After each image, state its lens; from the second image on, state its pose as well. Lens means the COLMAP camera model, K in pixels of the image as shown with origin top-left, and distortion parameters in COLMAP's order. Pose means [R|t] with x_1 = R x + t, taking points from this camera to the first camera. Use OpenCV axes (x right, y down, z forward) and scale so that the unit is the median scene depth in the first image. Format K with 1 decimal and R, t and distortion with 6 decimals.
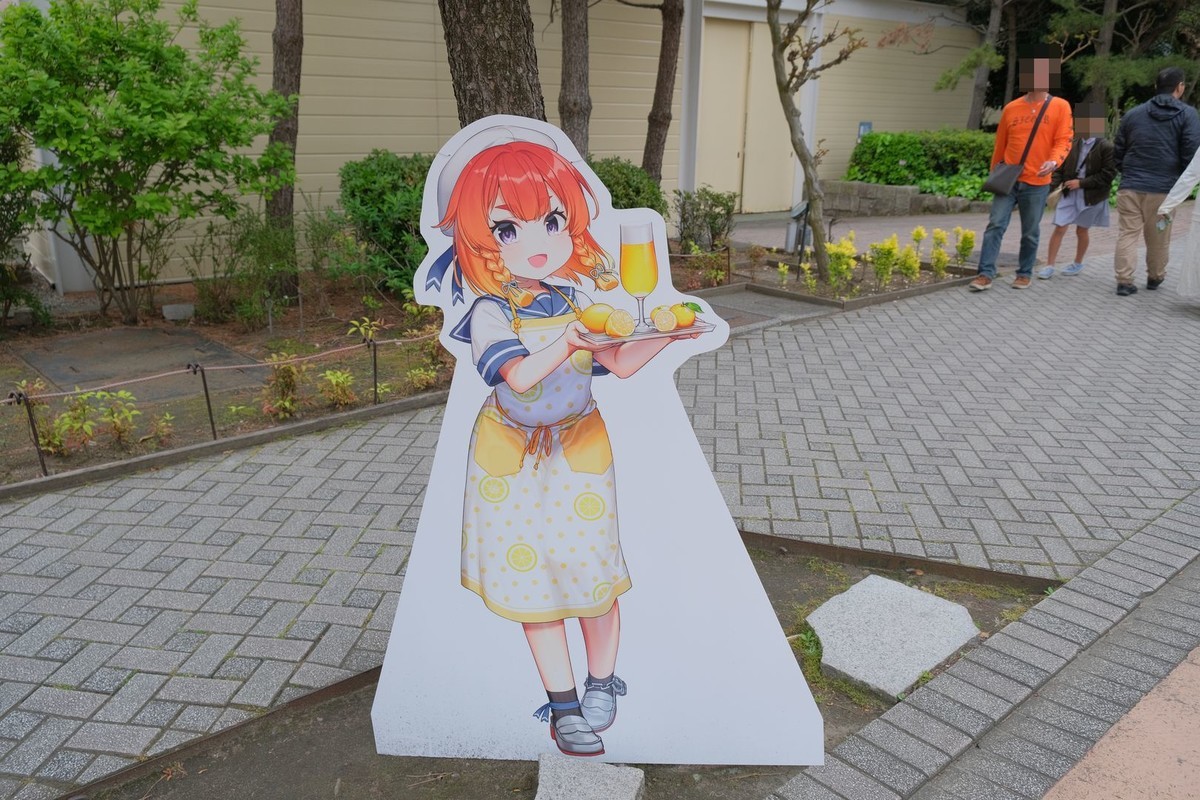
lens RADIAL K [[1025.4, 0, 599.9], [0, 1025.4, 338.5], [0, 0, 1]] dist [0.002781, 0.009174]
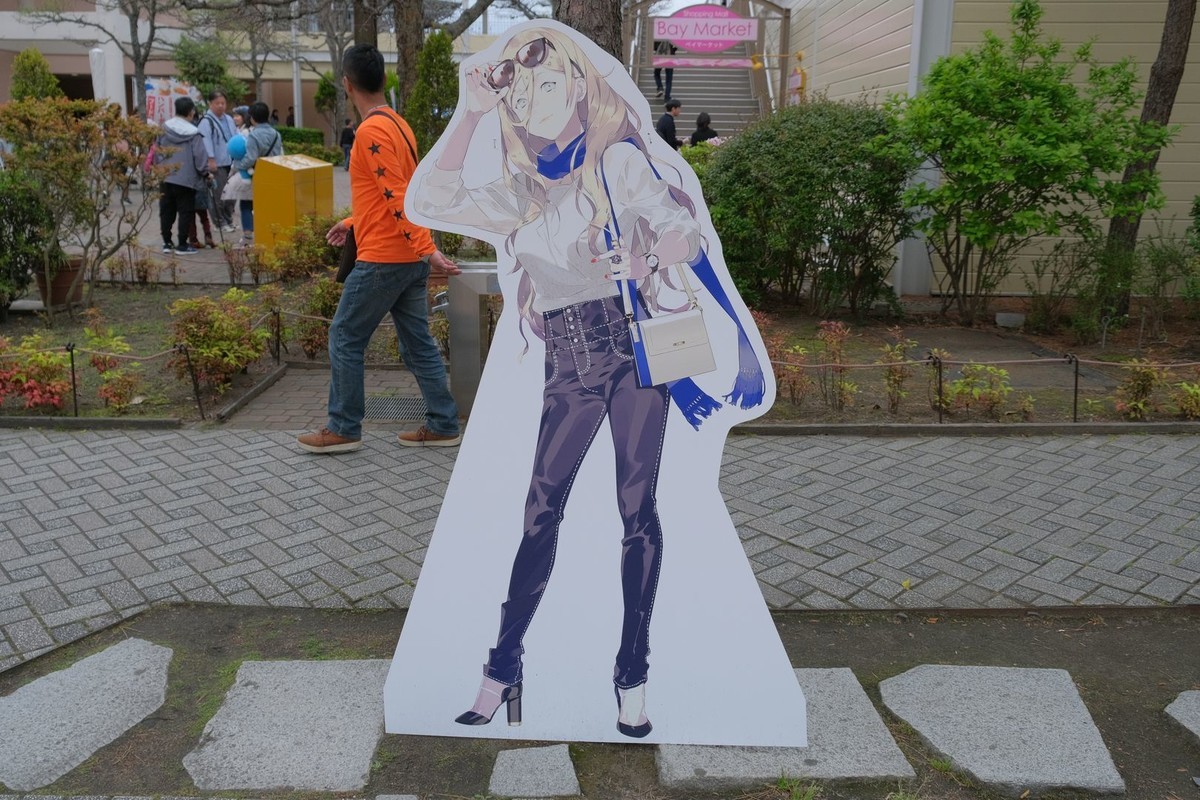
lens RADIAL K [[1025.4, 0, 599.9], [0, 1025.4, 338.5], [0, 0, 1]] dist [0.002781, 0.009174]
pose [[0.745660, 0.125474, -0.654406, -0.021755], [-0.140519, 0.989634, 0.029637, 0.037496], [0.651341, 0.069858, 0.755562, -0.199112]]
